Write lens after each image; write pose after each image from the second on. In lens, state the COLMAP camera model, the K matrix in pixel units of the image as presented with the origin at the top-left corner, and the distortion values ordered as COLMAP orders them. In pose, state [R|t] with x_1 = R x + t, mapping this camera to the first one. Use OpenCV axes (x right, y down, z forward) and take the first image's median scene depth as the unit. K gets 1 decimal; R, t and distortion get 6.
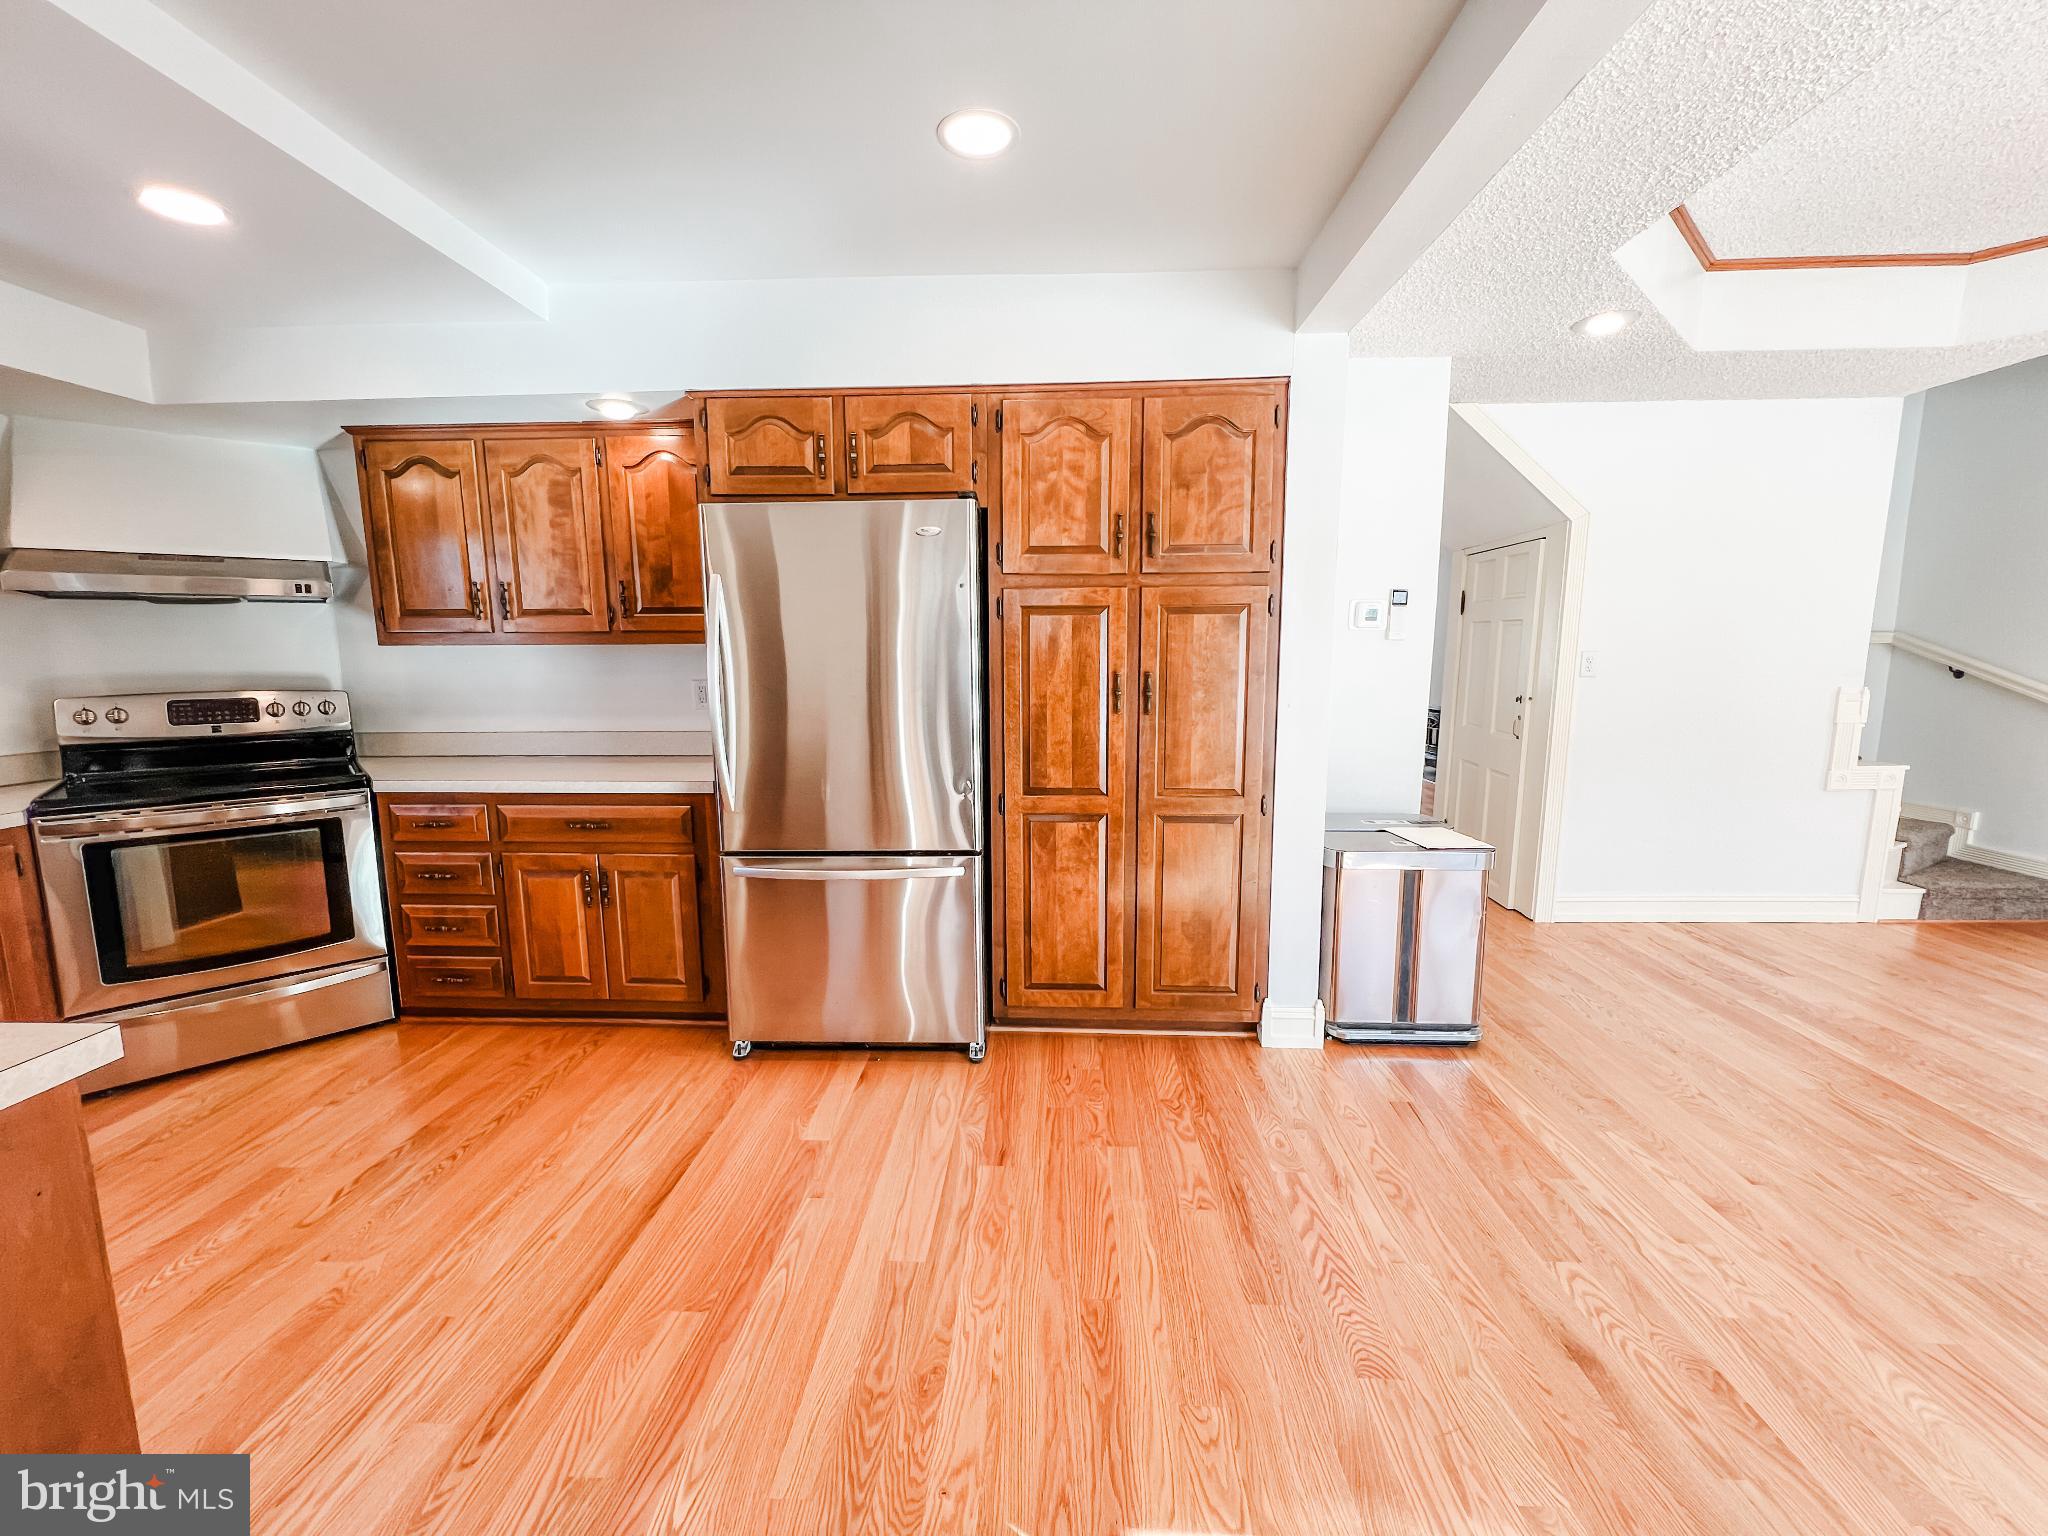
lens RADIAL K [[814.5, 0, 1019.4], [0, 814.5, 759.0], [0, 0, 1]] dist [-0.001807, -0.000106]
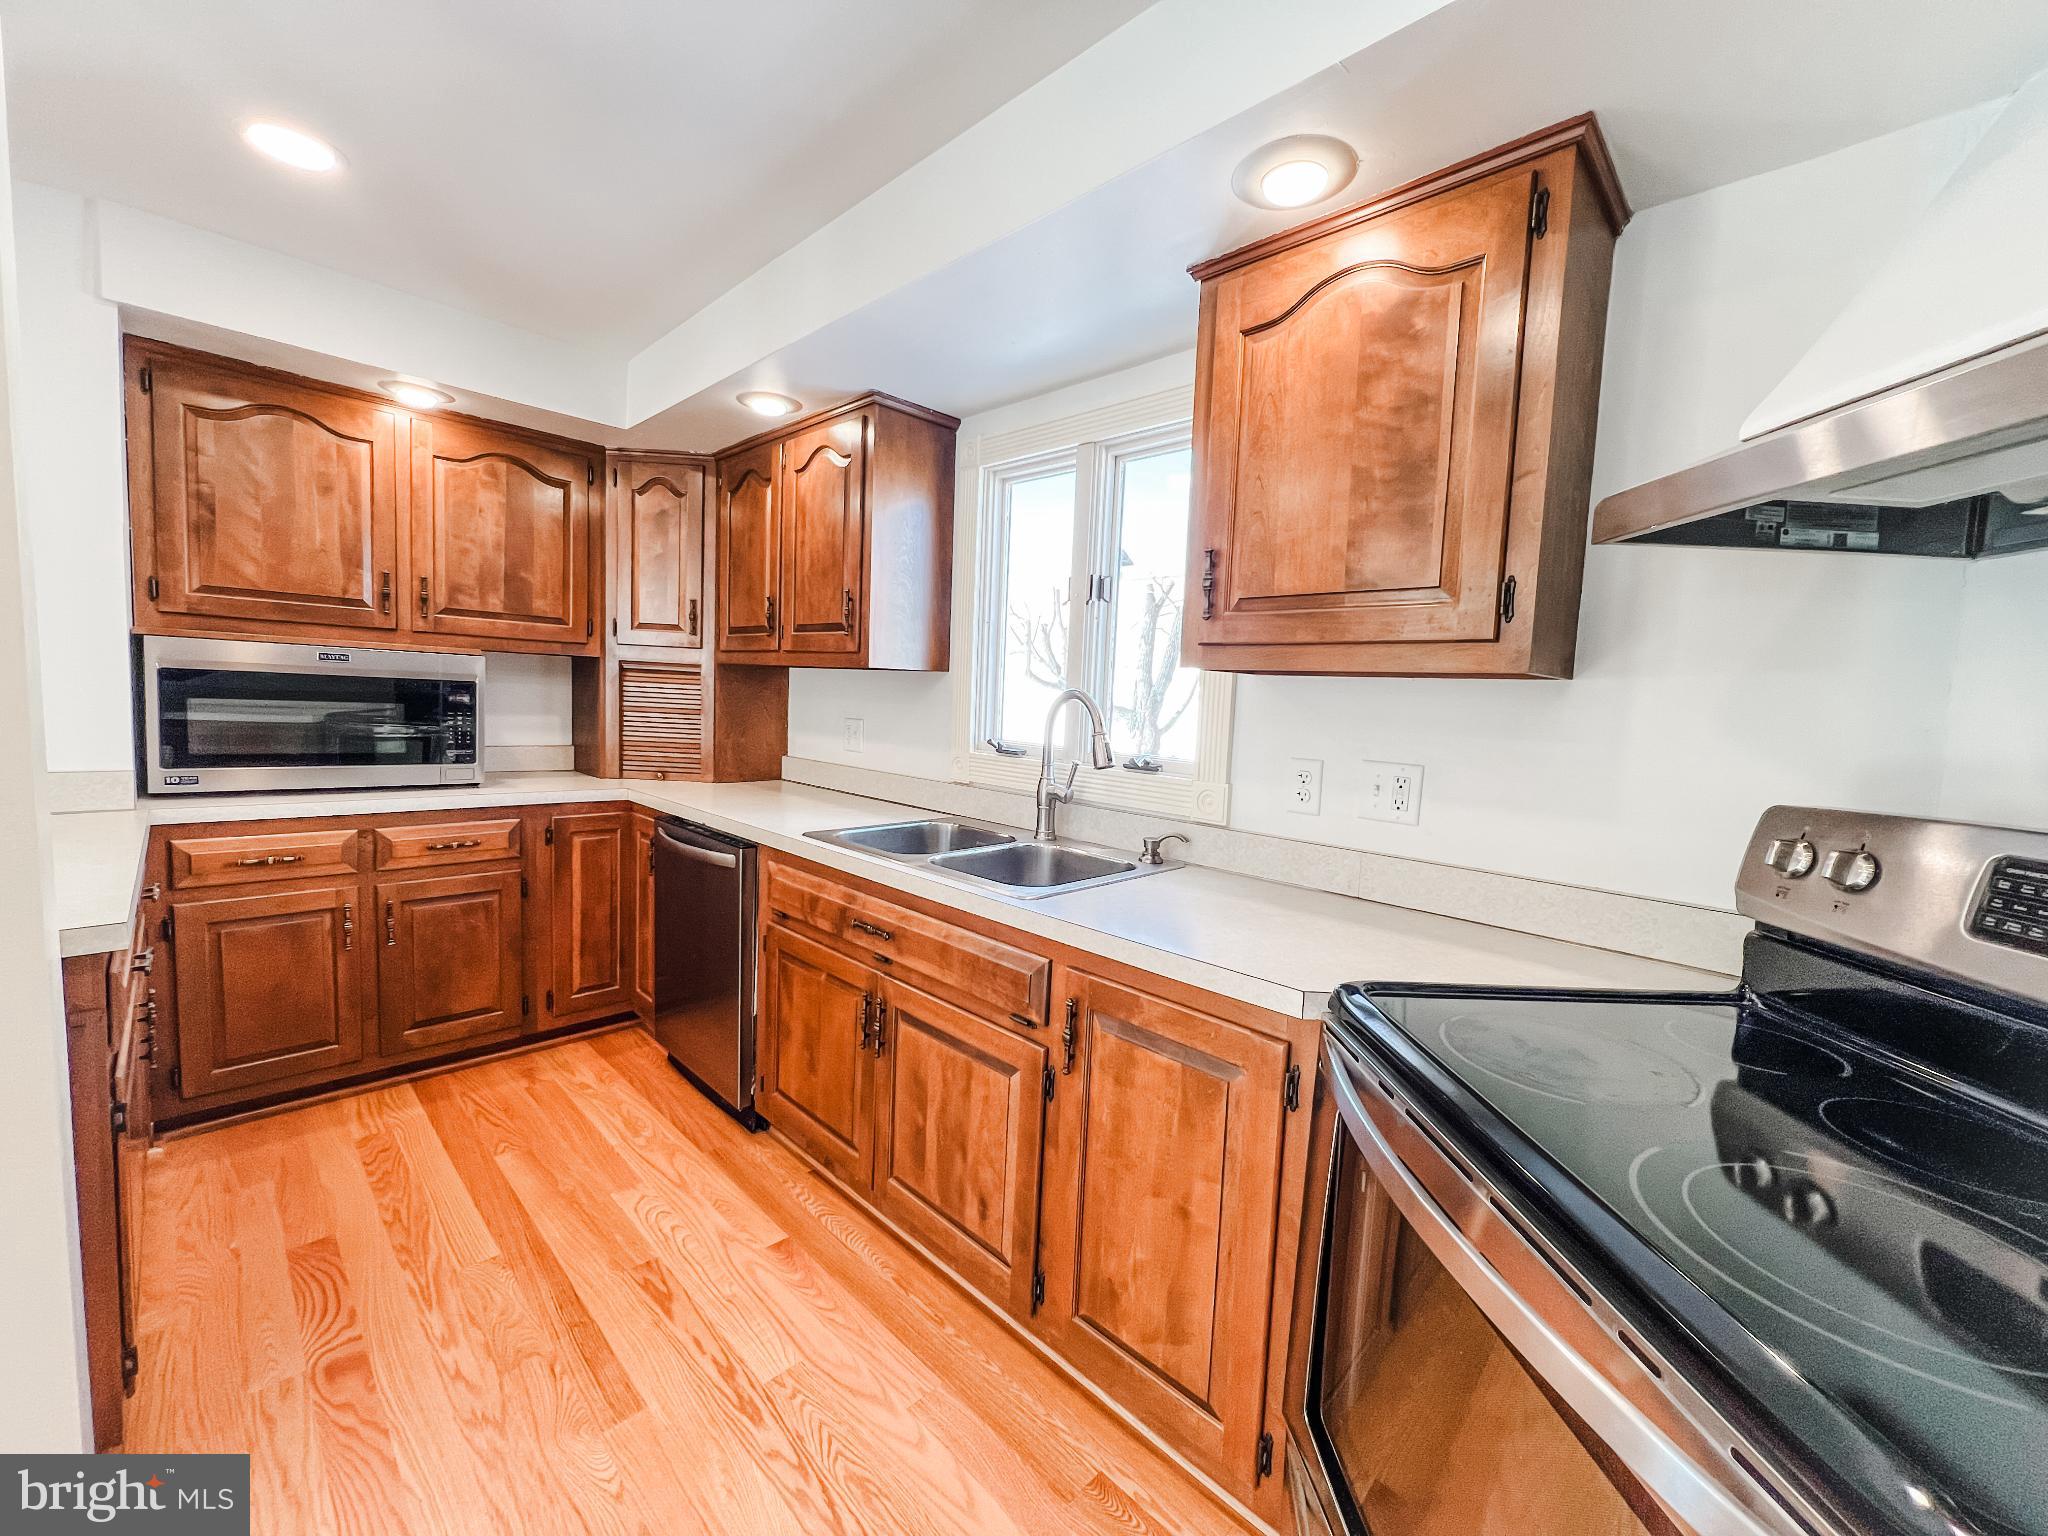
lens RADIAL K [[814.5, 0, 1020.0], [0, 814.5, 759.6], [0, 0, 1]] dist [-0.001807, -0.000106]
pose [[-0.667486, 0.036298, -0.743737, -0.677238], [-0.139083, 0.975156, 0.172416, -0.120836], [0.731518, 0.218526, -0.645854, 1.045179]]
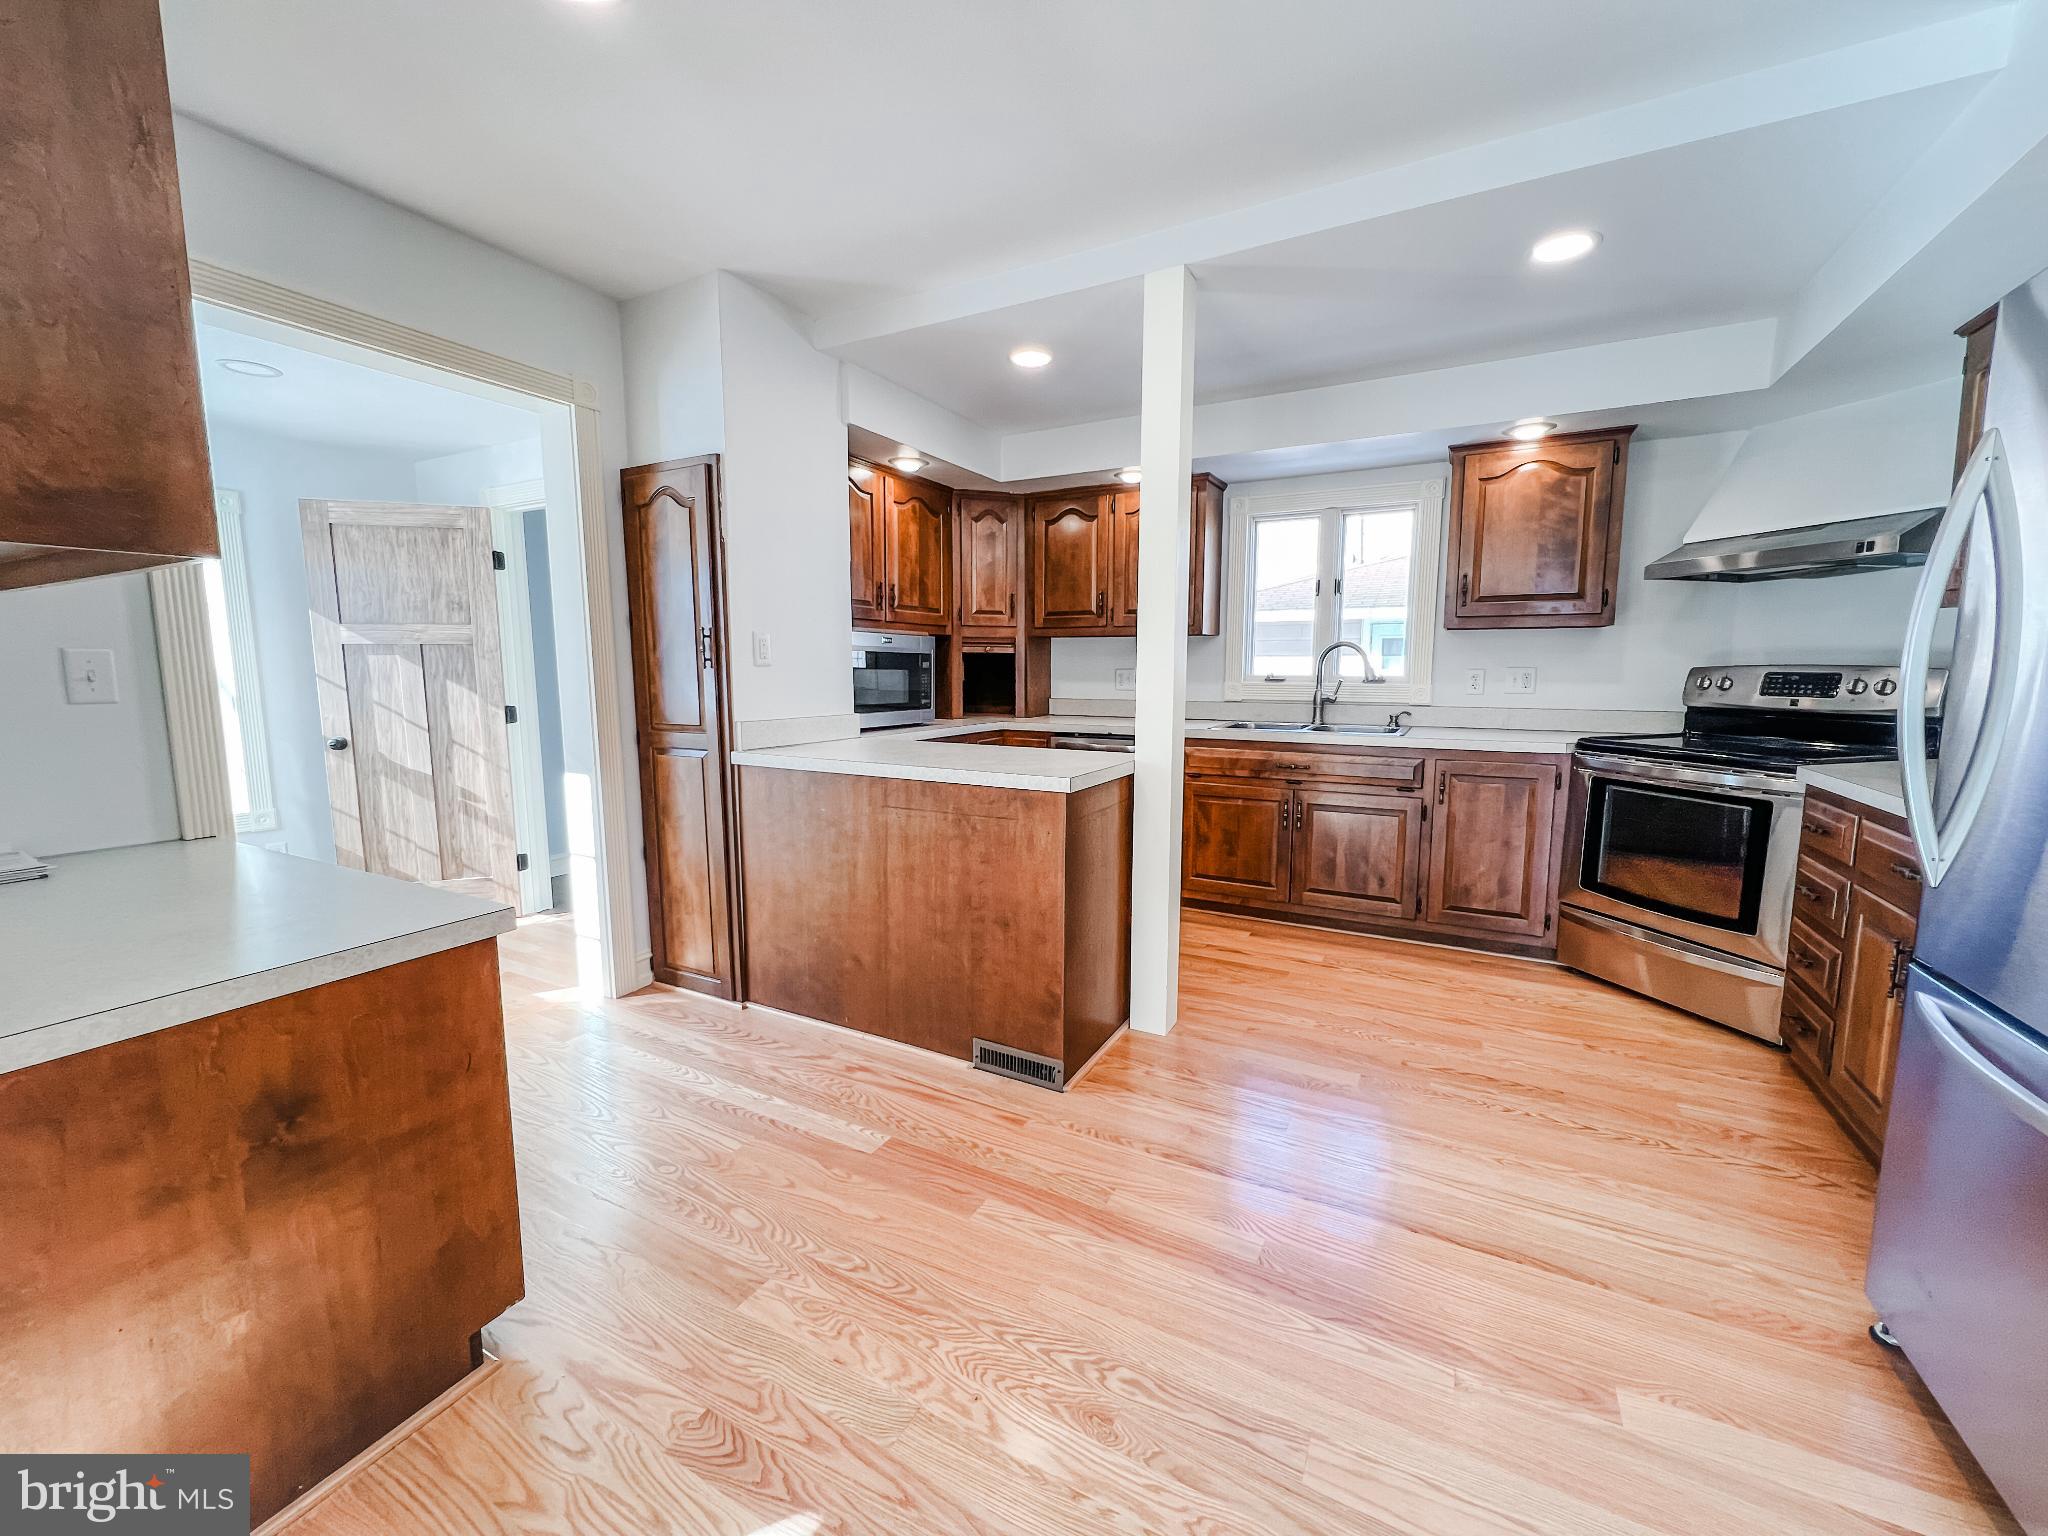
lens RADIAL K [[814.5, 0, 1016.8], [0, 814.5, 760.1], [0, 0, 1]] dist [-0.001807, -0.000106]
pose [[-0.433943, 0.111451, -0.894020, 0.361421], [-0.116897, 0.976966, 0.178531, -0.040035], [0.893324, 0.181981, -0.410919, 0.665667]]
